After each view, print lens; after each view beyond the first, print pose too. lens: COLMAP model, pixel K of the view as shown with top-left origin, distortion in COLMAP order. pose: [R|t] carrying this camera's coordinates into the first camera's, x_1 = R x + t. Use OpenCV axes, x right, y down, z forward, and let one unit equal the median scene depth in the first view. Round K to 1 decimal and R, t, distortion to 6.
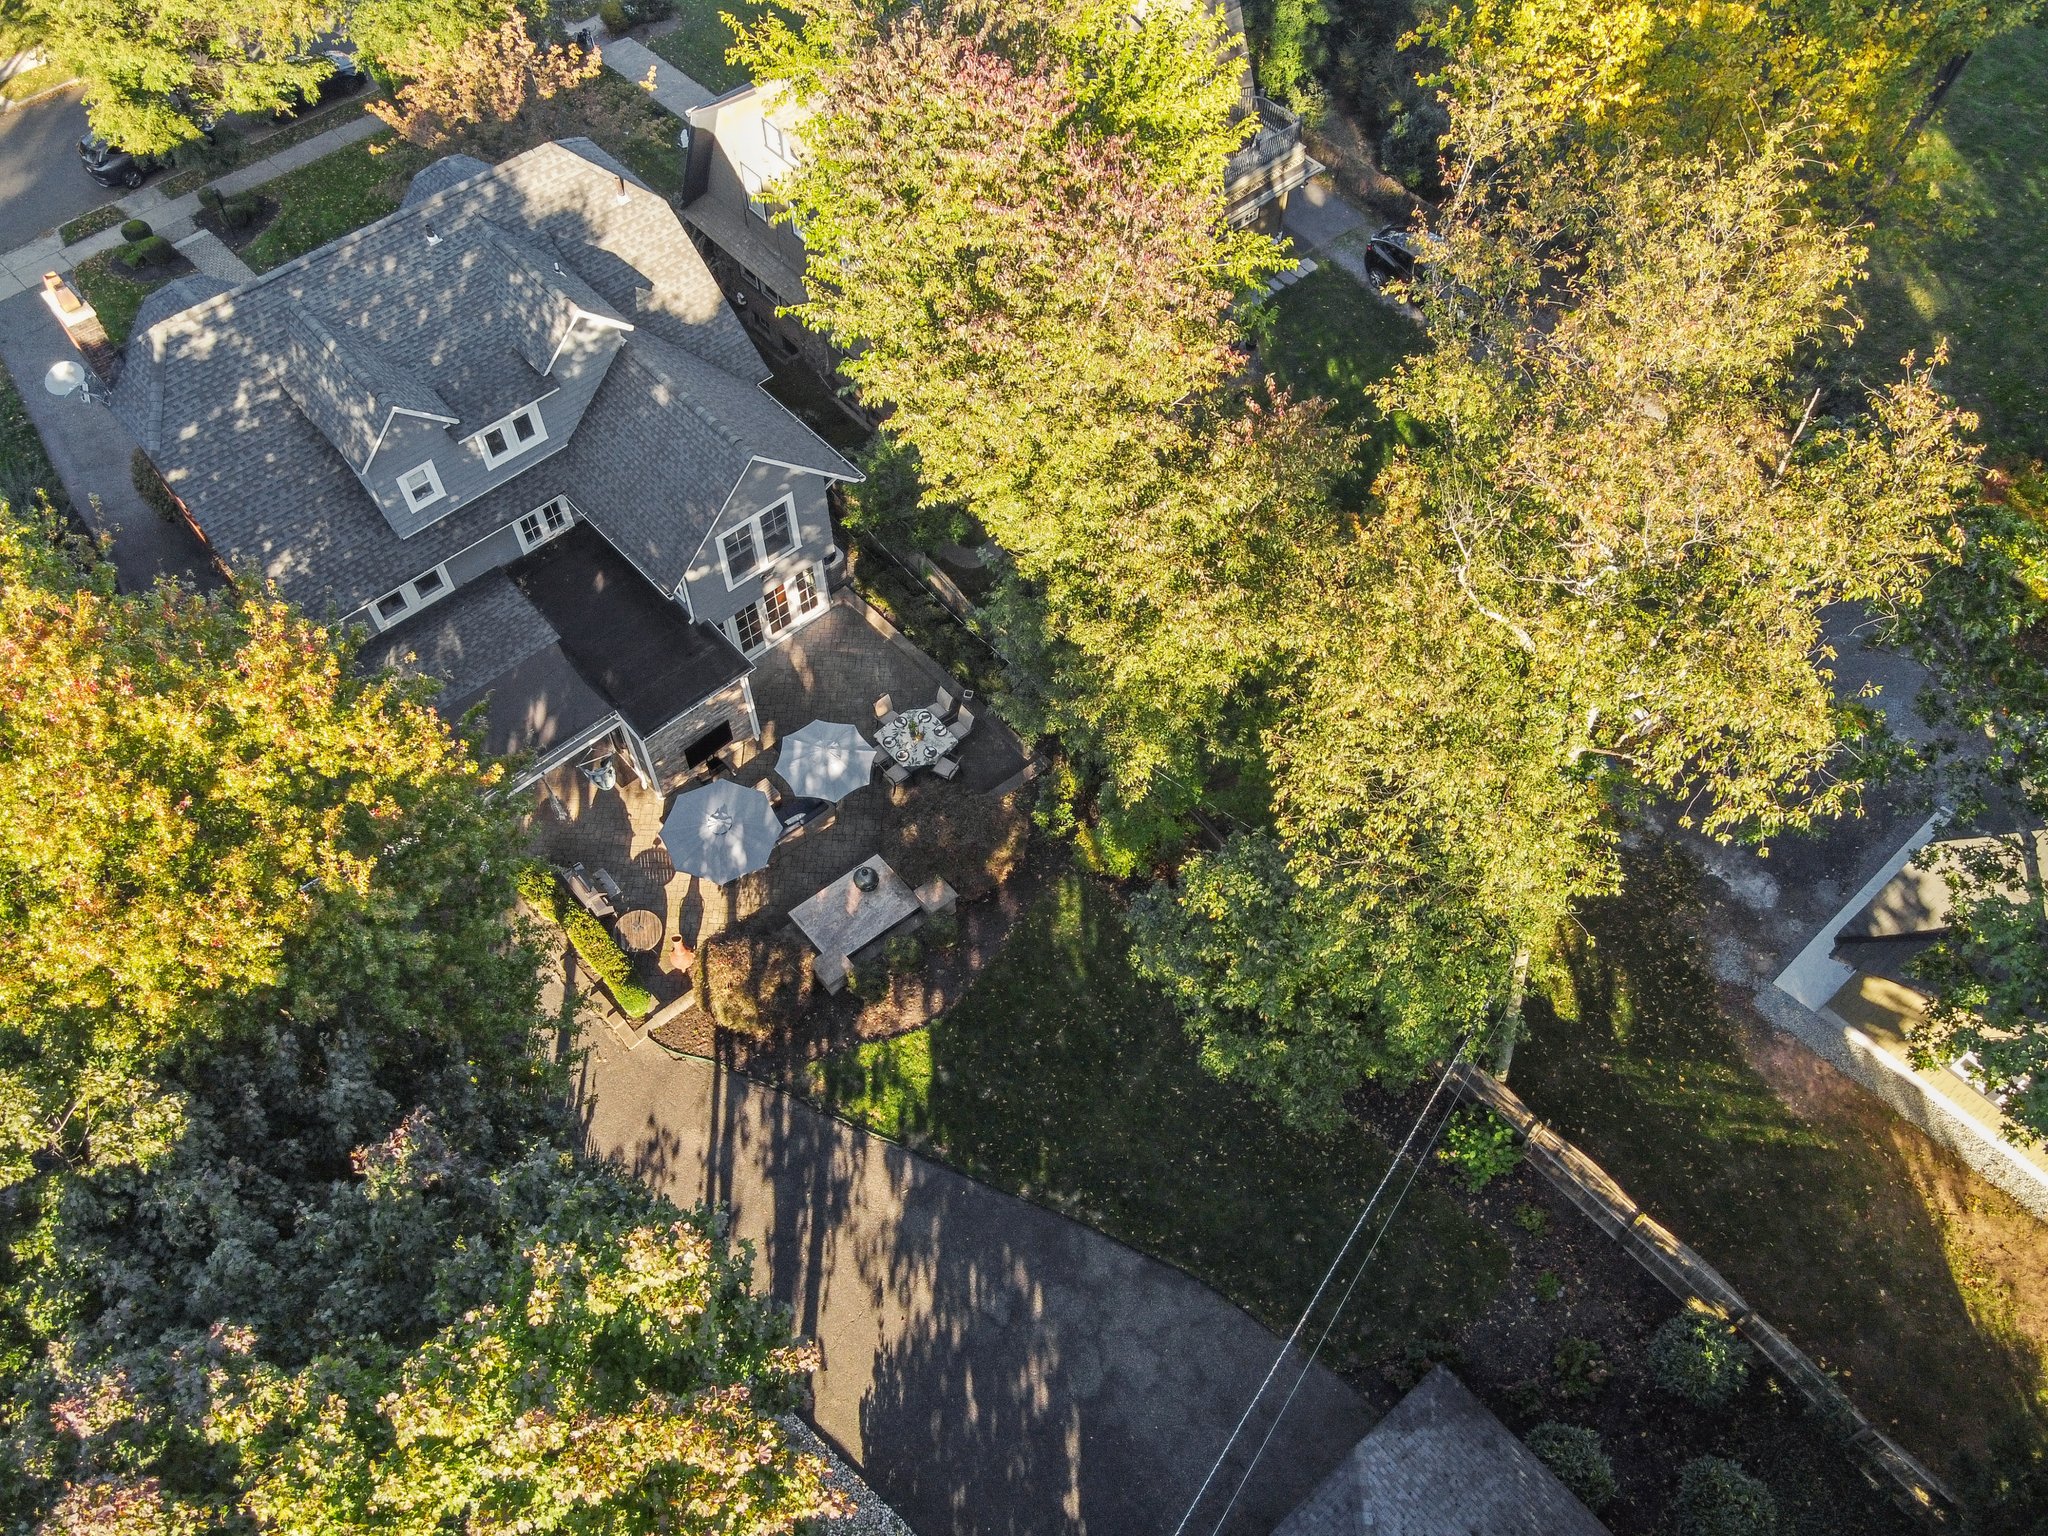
lens RADIAL K [[1584.5, 0, 1024.0], [0, 1584.5, 768.0], [0, 0, 1]] dist [-0.046920, 0.038999]
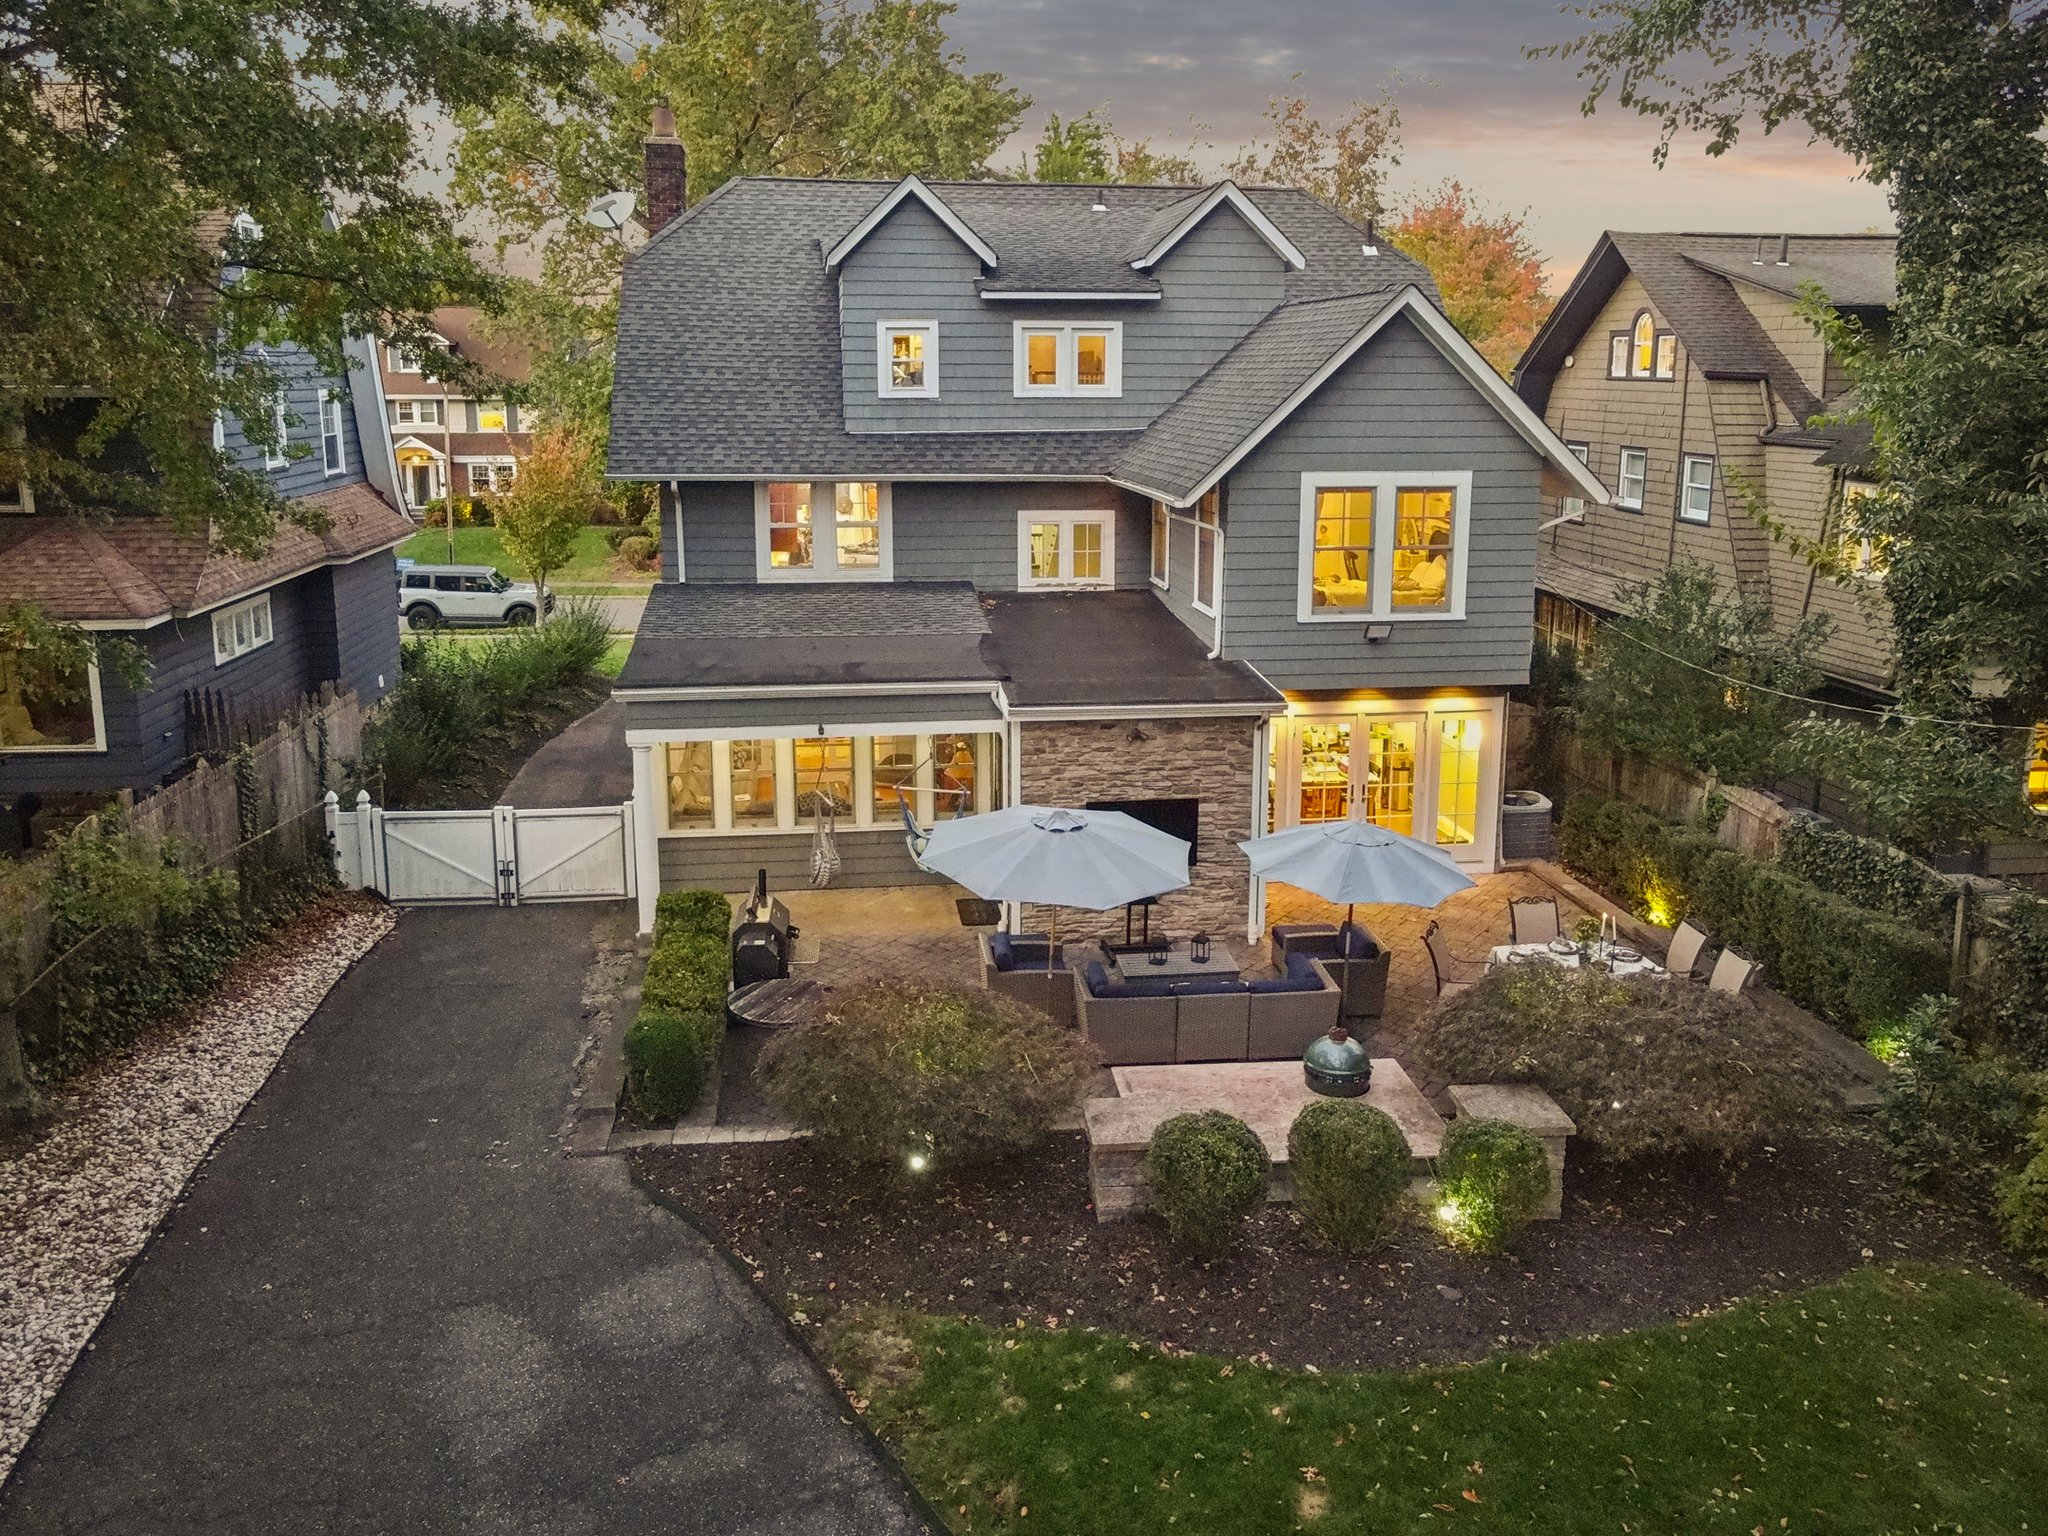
lens RADIAL K [[1588.0, 0, 1015.8], [0, 1588.0, 663.4], [0, 0, 1]] dist [0.013145, 0.002083]
pose [[0.823774, 0.125881, -0.552767, 0.031463], [-0.470541, 0.695662, -0.542812, 0.239961], [0.316209, 0.707254, 0.632300, 0.677995]]
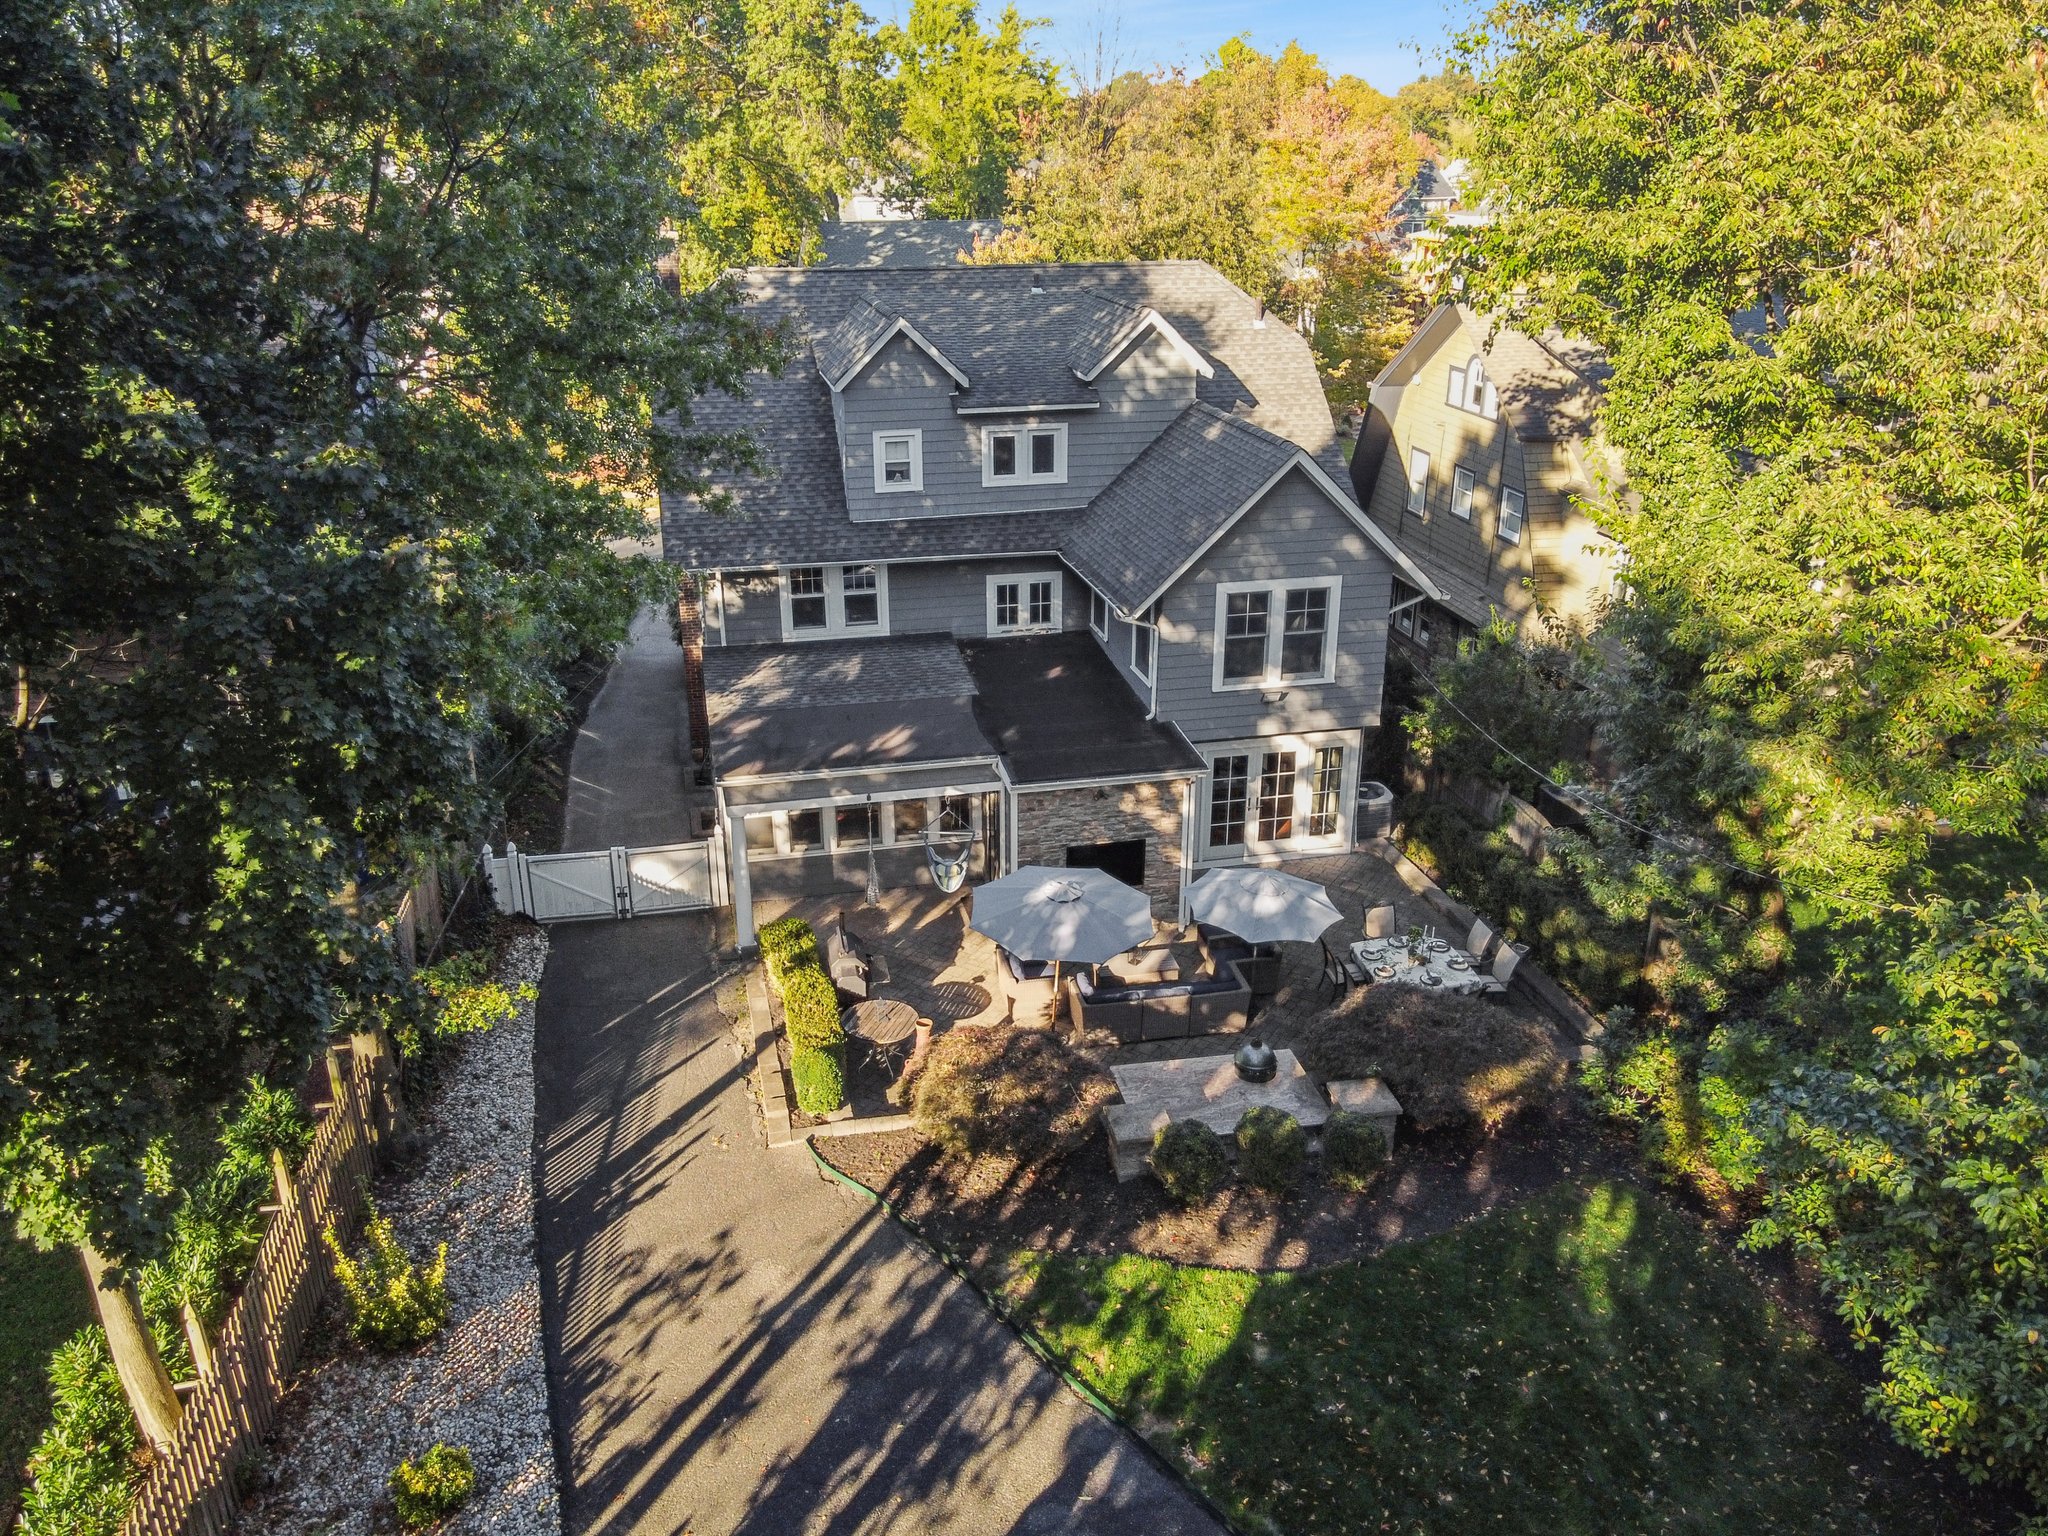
lens RADIAL K [[1548.7, 0, 1017.6], [0, 1548.7, 757.7], [0, 0, 1]] dist [0.006179, 0.005425]
pose [[0.872358, 0.196260, -0.447743, 0.055753], [-0.404837, 0.803425, -0.436595, 0.261695], [0.274042, 0.562130, 0.780327, 0.474682]]
